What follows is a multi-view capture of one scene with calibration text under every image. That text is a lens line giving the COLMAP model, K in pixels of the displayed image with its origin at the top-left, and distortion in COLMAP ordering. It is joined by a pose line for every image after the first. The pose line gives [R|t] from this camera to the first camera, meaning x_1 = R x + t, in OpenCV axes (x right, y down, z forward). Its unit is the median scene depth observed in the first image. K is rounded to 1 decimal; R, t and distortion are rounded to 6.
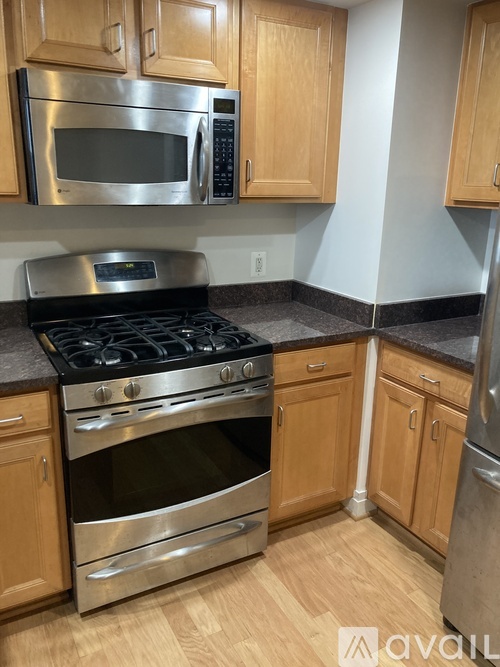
lens RADIAL K [[542.0, 0, 253.1], [0, 542.0, 336.0], [0, 0, 1]] dist [0.020395, -0.035326]
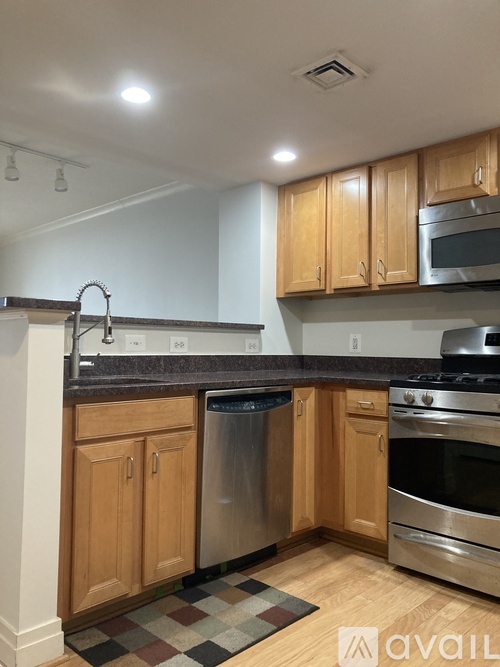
lens RADIAL K [[542.0, 0, 246.3], [0, 542.0, 330.6], [0, 0, 1]] dist [0.020395, -0.035326]
pose [[0.283345, -0.052519, -0.957579, 0.873408], [-0.268569, 0.954201, -0.131802, 0.209778], [0.920645, 0.294521, 0.256263, 0.122181]]
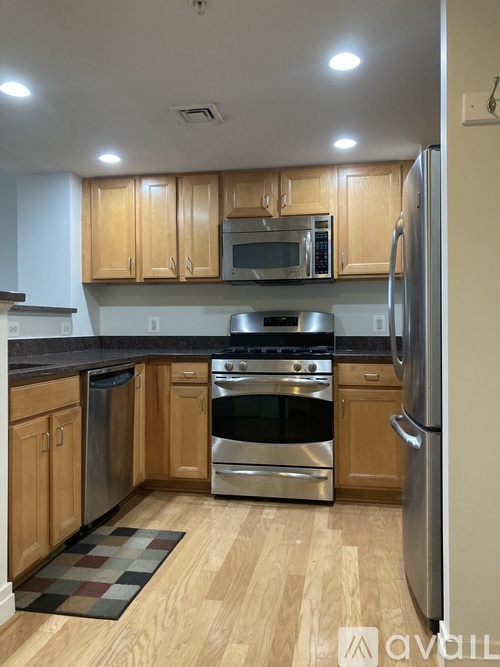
lens RADIAL K [[542.0, 0, 250.6], [0, 542.0, 331.6], [0, 0, 1]] dist [0.020395, -0.035326]
pose [[0.772598, -0.020613, -0.634561, 0.872139], [-0.154120, 0.963489, -0.218943, 0.339147], [0.615906, 0.266953, 0.741212, -0.375935]]
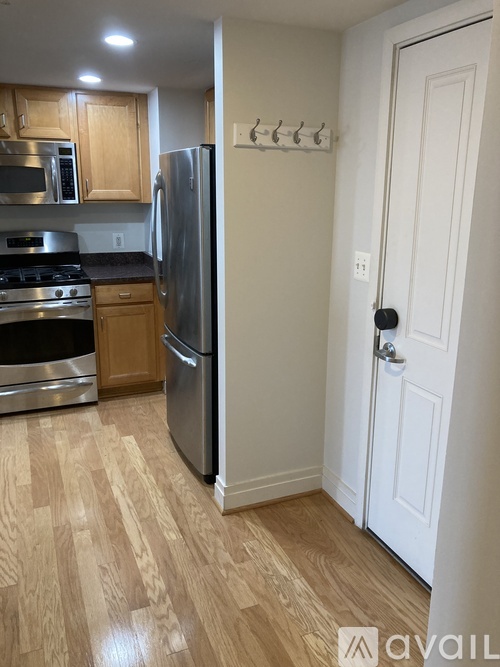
lens RADIAL K [[542.0, 0, 249.0], [0, 542.0, 328.9], [0, 0, 1]] dist [0.020395, -0.035326]
pose [[0.993331, 0.013753, -0.114471, 0.773139], [-0.016734, 0.999544, -0.025122, 0.218060], [0.114073, 0.026870, 0.993109, -0.749951]]
